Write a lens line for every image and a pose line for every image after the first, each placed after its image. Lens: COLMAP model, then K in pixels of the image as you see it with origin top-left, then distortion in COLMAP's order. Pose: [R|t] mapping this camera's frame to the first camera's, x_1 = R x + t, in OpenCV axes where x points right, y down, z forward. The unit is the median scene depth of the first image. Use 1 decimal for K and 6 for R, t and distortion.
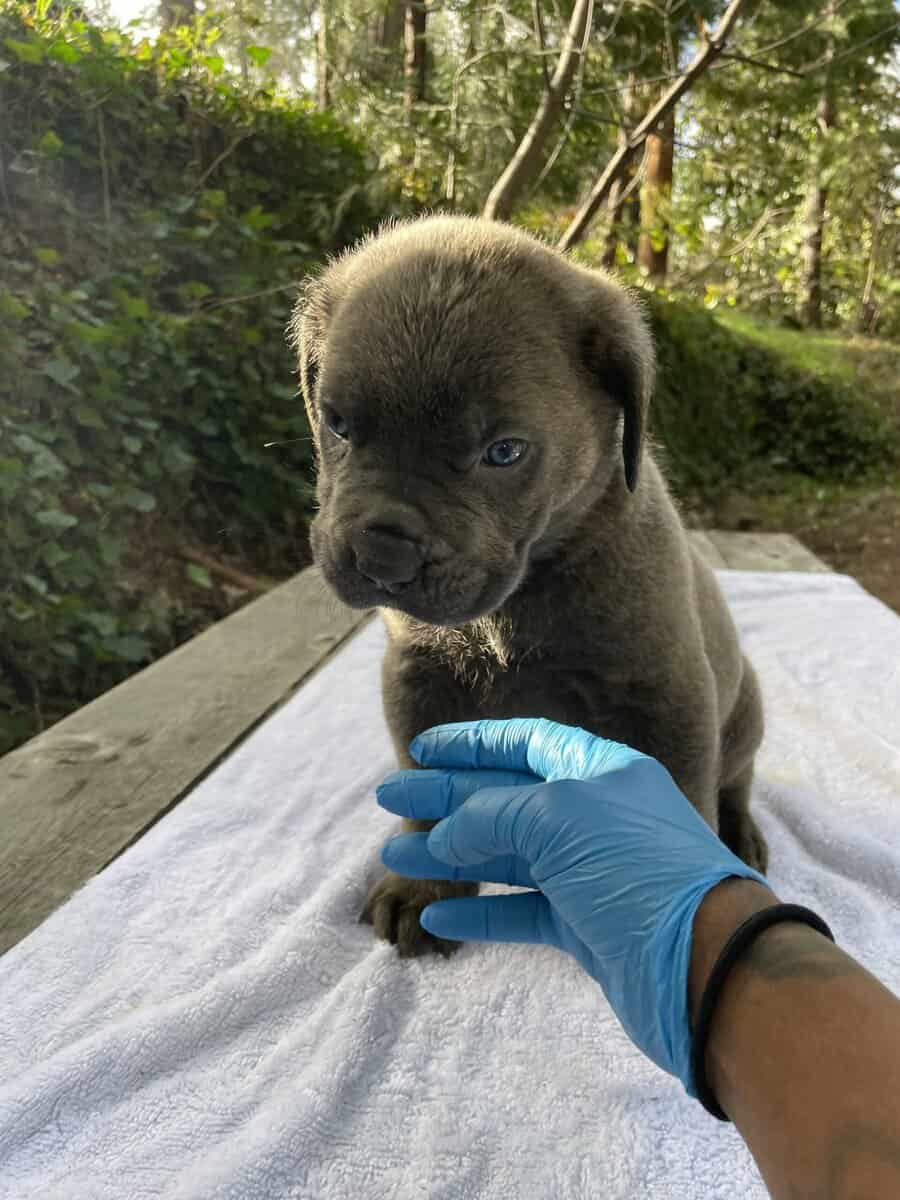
lens RADIAL K [[910.0, 0, 451.1], [0, 910.0, 620.0], [0, 0, 1]] dist [0.047036, -0.098841]
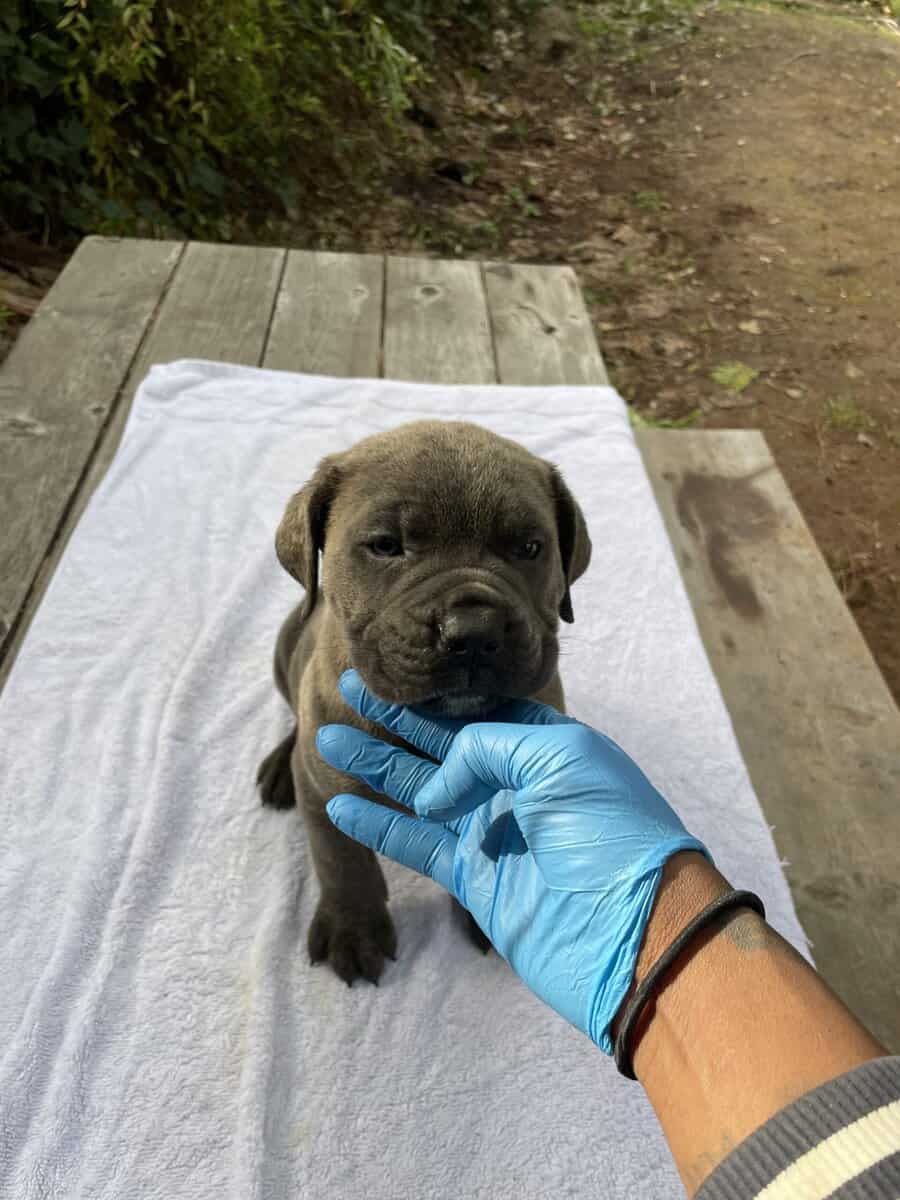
lens RADIAL K [[904.1, 0, 450.0], [0, 904.1, 600.0], [0, 0, 1]] dist [0.058477, -0.109625]
pose [[0.979229, -0.088484, 0.182429, 0.039123], [-0.010598, 0.876181, 0.481866, -0.132532], [-0.202478, -0.473791, 0.857044, 0.072539]]
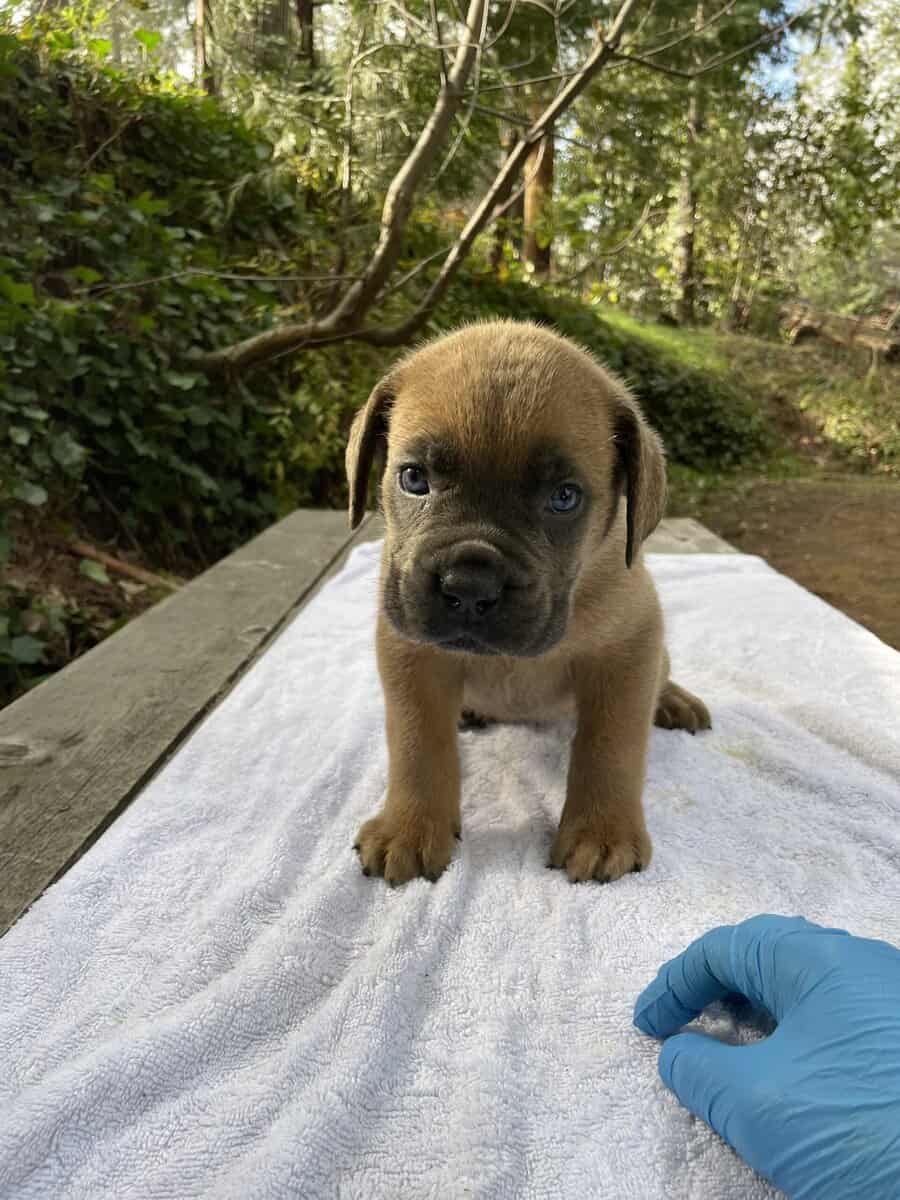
lens RADIAL K [[904.1, 0, 450.0], [0, 904.1, 600.0], [0, 0, 1]] dist [0.058477, -0.109625]
pose [[0.992892, -0.024556, 0.116454, -0.014692], [0.026074, 0.999594, -0.011528, 0.001892], [-0.116124, 0.014482, 0.993129, 0.005451]]
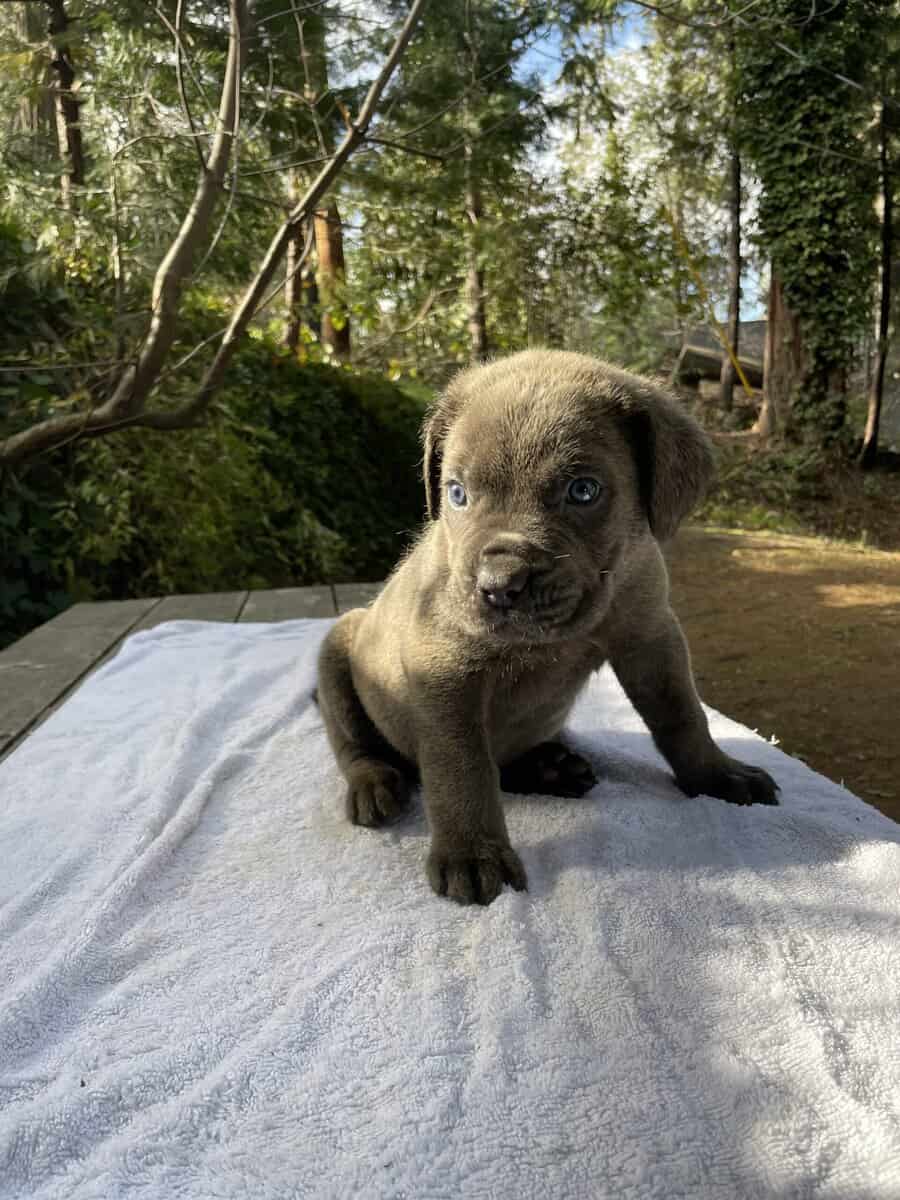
lens RADIAL K [[904.8, 0, 437.9], [0, 904.8, 600.0], [0, 0, 1]] dist [0.057598, -0.109324]
pose [[0.952763, -0.114962, 0.281117, 0.010737], [0.142447, 0.986620, -0.079308, 0.006961], [-0.268238, 0.115606, 0.956391, 0.010270]]
